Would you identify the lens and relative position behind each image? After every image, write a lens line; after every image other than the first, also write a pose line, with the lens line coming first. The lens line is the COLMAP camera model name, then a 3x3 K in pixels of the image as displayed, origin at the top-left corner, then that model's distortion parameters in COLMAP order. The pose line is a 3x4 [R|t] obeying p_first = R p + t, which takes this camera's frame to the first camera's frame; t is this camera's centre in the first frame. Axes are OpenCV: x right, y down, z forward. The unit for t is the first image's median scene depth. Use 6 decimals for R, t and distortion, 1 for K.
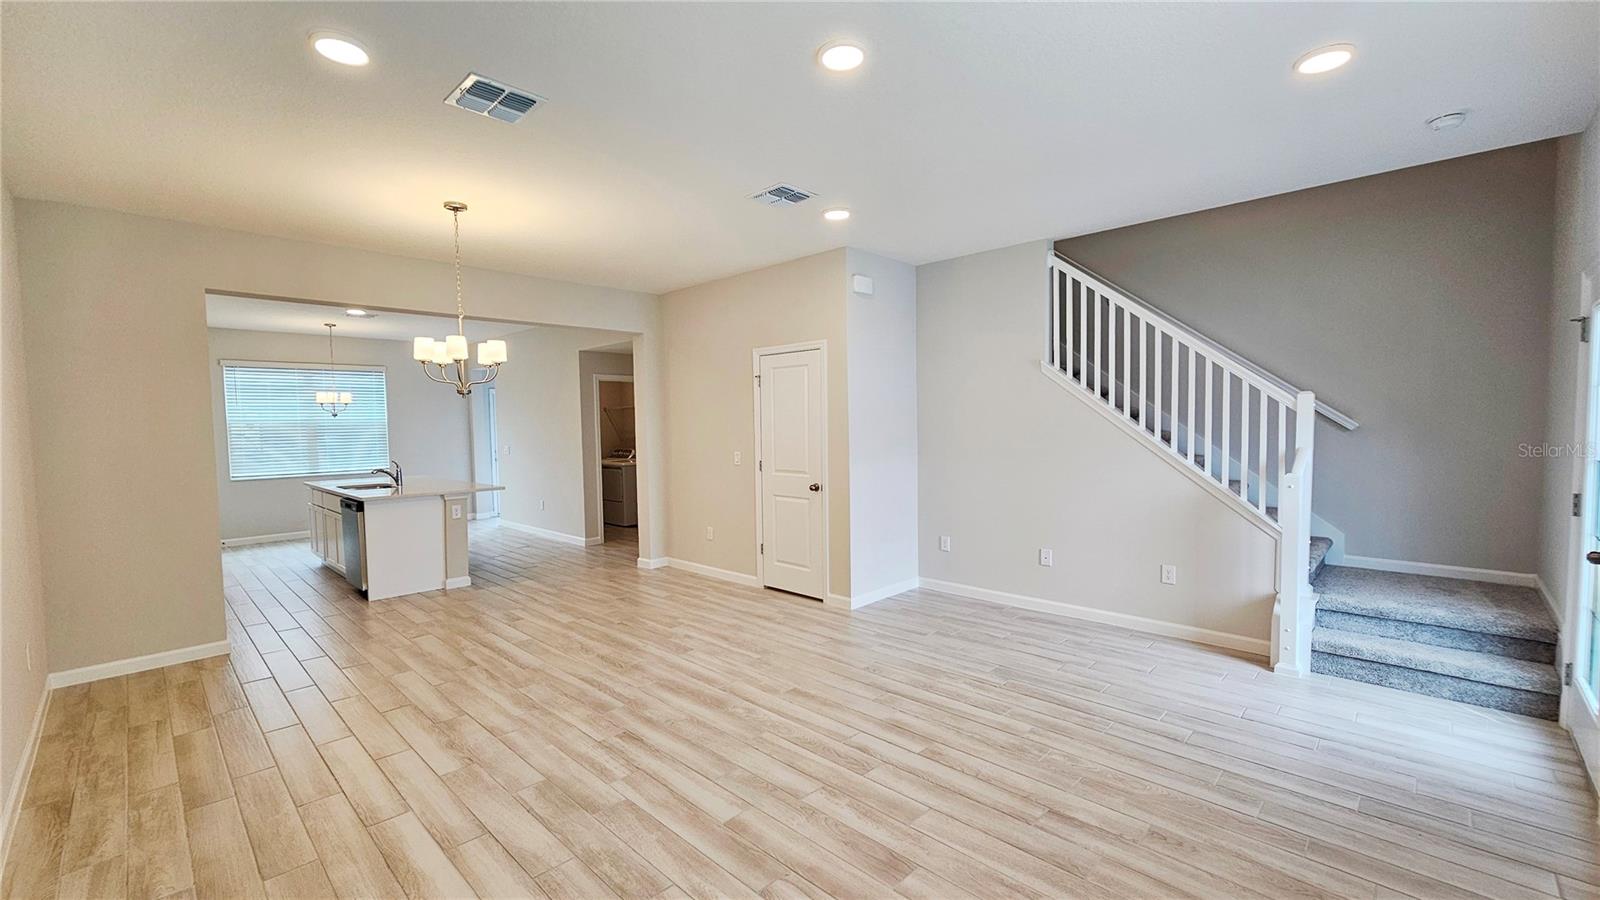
lens RADIAL K [[656.5, 0, 797.1], [0, 656.5, 447.2], [0, 0, 1]] dist [0.000797, 0.001020]
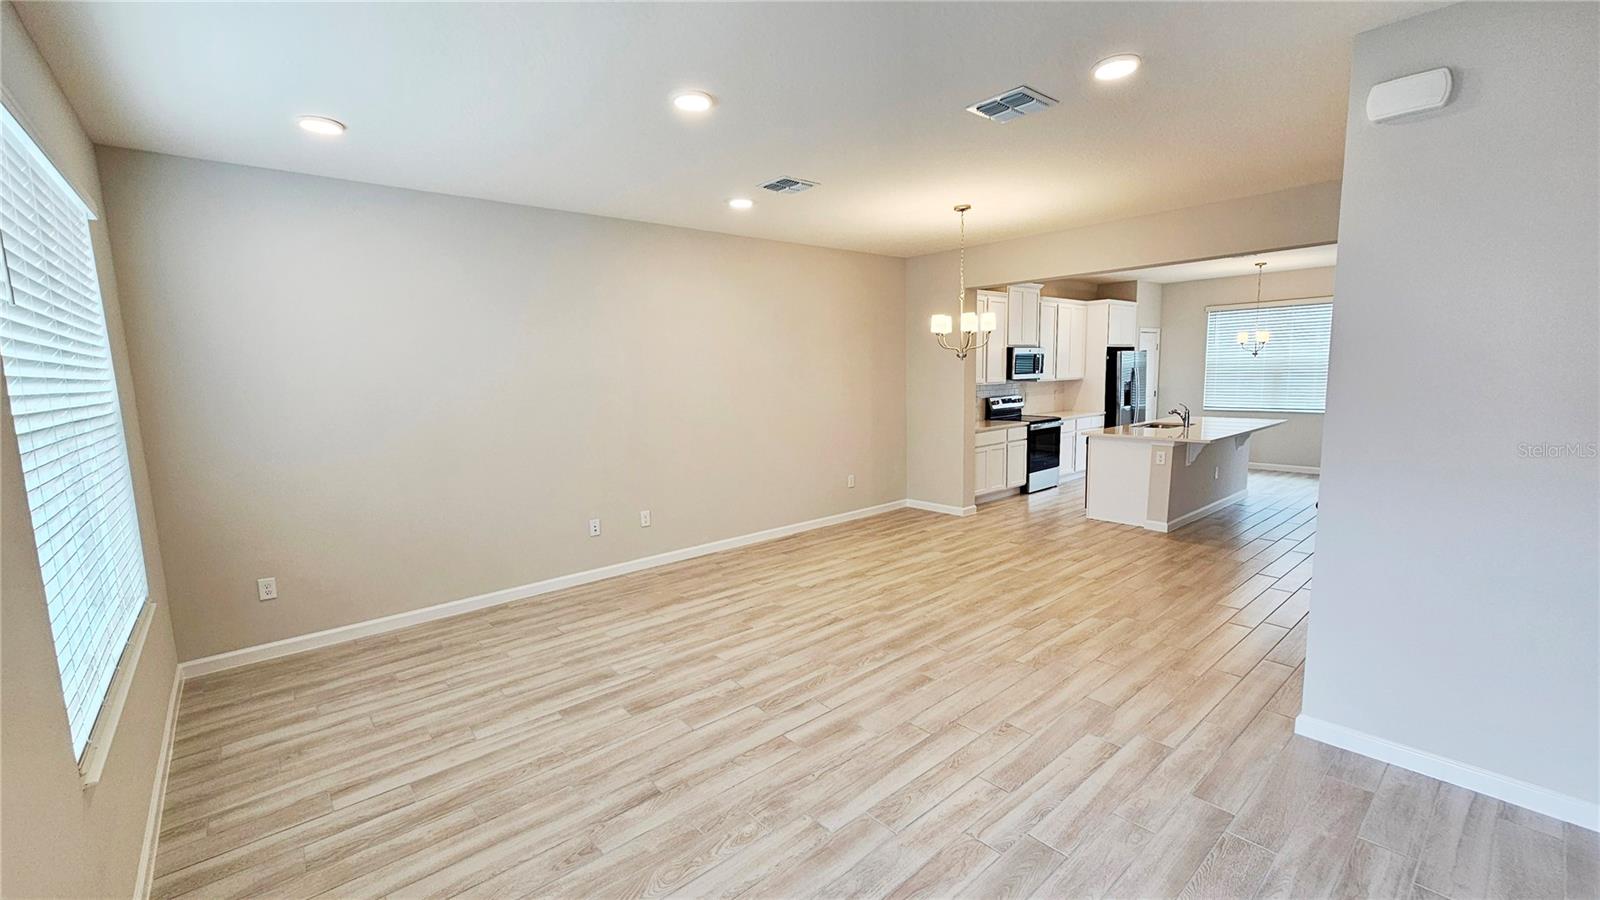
lens RADIAL K [[656.5, 0, 812.4], [0, 656.5, 462.4], [0, 0, 1]] dist [0.000797, 0.001020]
pose [[-0.081938, 0.159434, -0.983802, 0.915243], [-0.008411, 0.986976, 0.160649, -0.094514], [0.996602, 0.021438, -0.079530, 0.918735]]
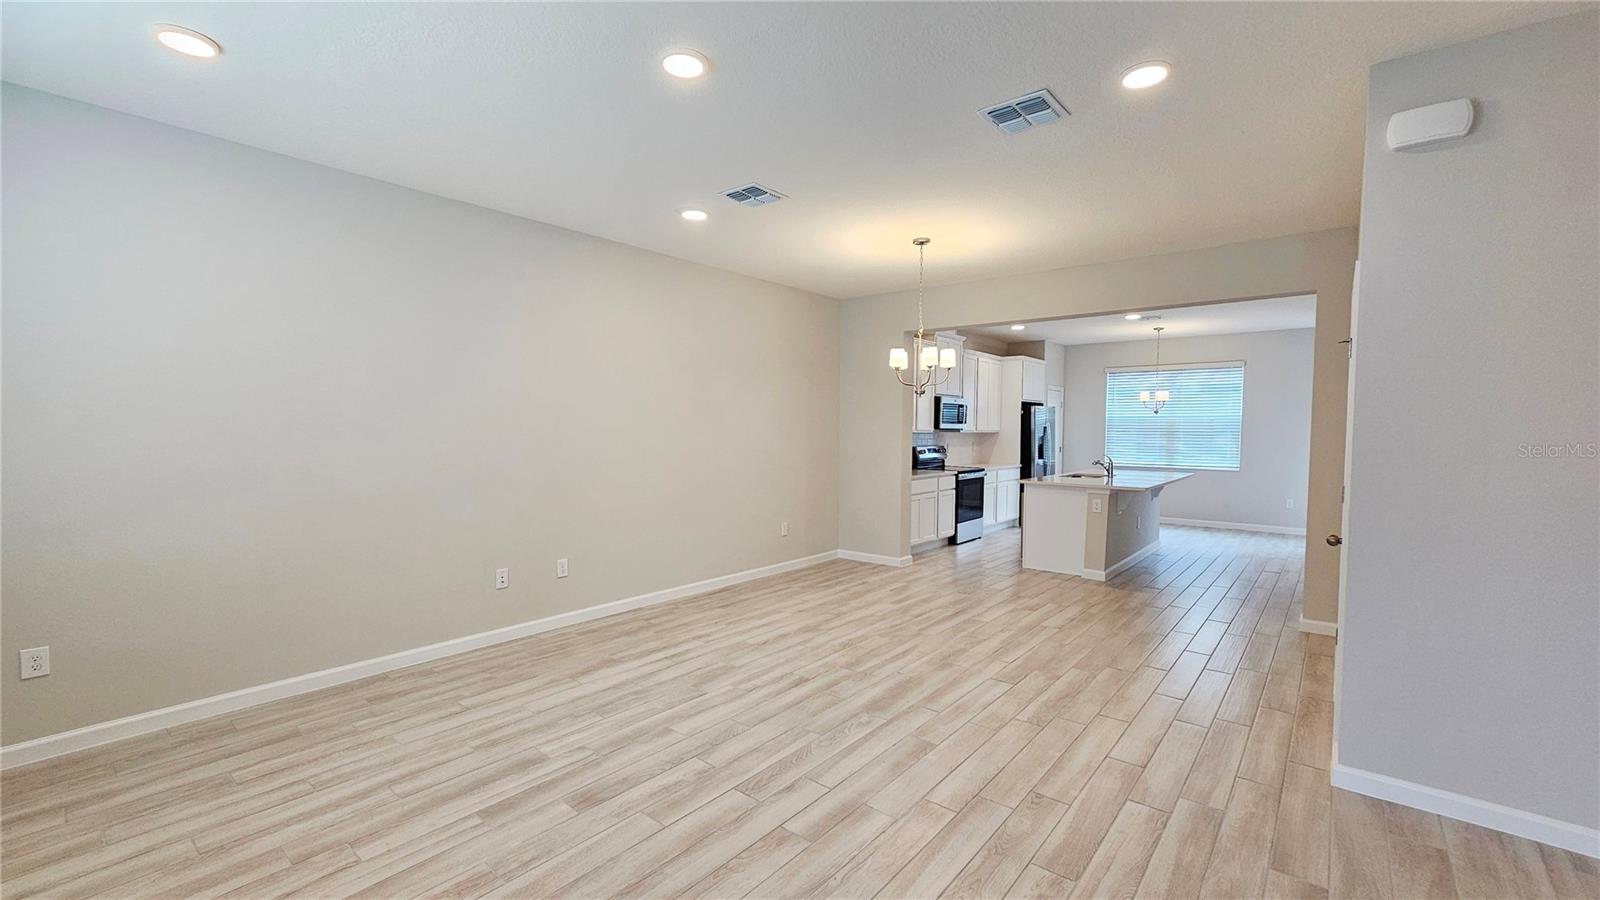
lens RADIAL K [[656.5, 0, 805.1], [0, 656.5, 467.3], [0, 0, 1]] dist [0.000797, 0.001020]
pose [[0.081167, 0.075683, -0.993823, 0.790611], [-0.041024, 0.996522, 0.072538, -0.031536], [0.995856, 0.034883, 0.083989, 0.777411]]
